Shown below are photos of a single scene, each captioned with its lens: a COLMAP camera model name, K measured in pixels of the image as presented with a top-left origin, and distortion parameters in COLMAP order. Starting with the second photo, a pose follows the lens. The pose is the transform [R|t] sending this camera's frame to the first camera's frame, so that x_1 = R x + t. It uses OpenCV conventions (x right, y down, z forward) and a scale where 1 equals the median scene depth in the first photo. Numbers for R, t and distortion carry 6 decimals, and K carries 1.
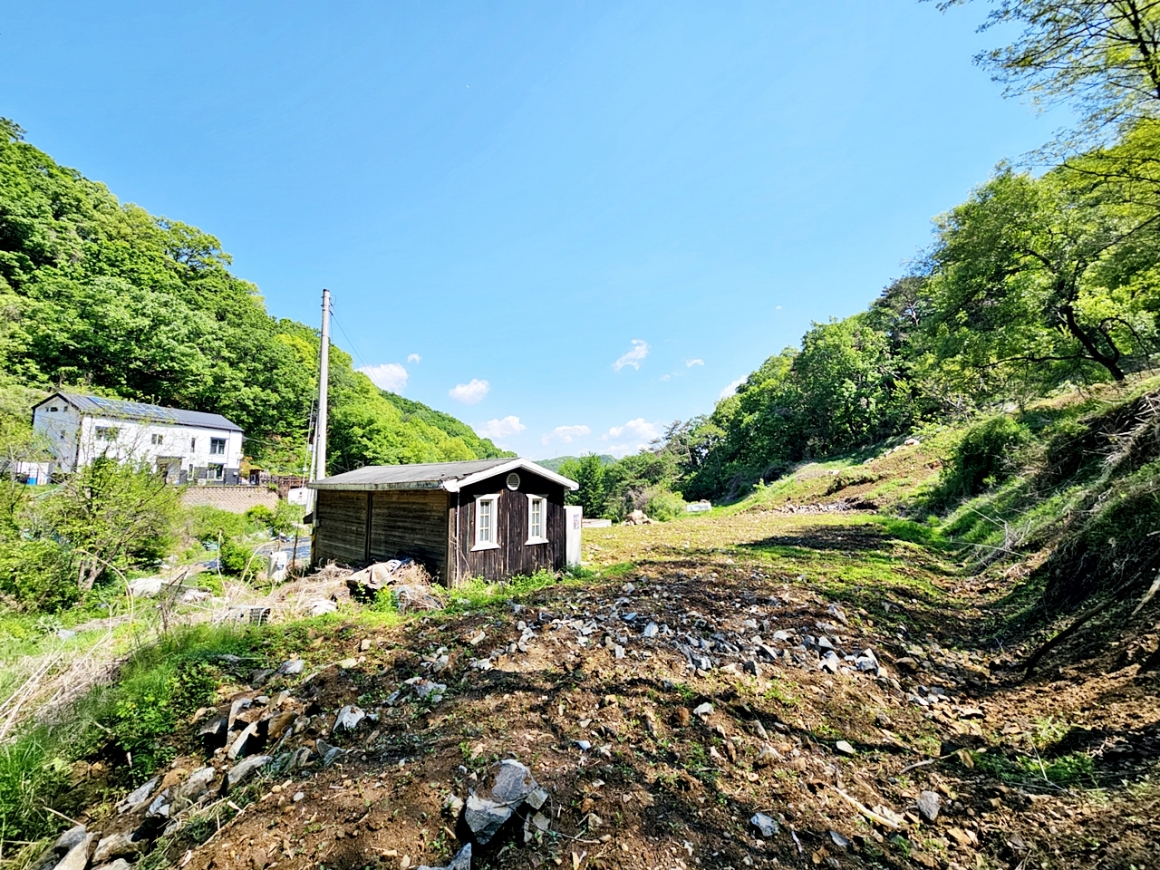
lens RADIAL K [[474.3, 0, 580.1], [0, 474.3, 435.2], [0, 0, 1]] dist [-0.003857, 0.000618]
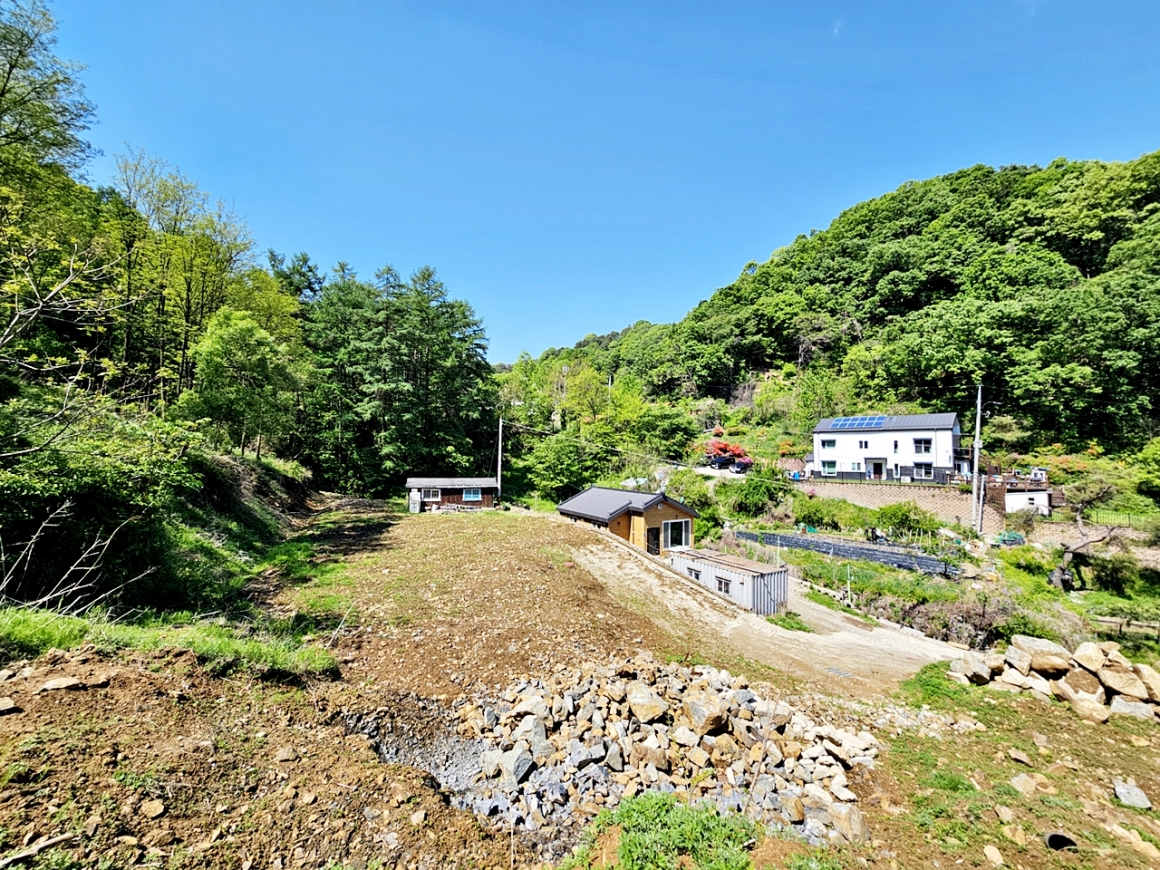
lens RADIAL K [[474.3, 0, 577.3], [0, 474.3, 434.8], [0, 0, 1]] dist [-0.003857, 0.000618]
pose [[-0.519498, -0.034893, -0.853759, 0.532820], [0.080410, 0.992736, -0.089501, 0.030758], [0.850680, -0.115146, -0.512918, 0.888665]]
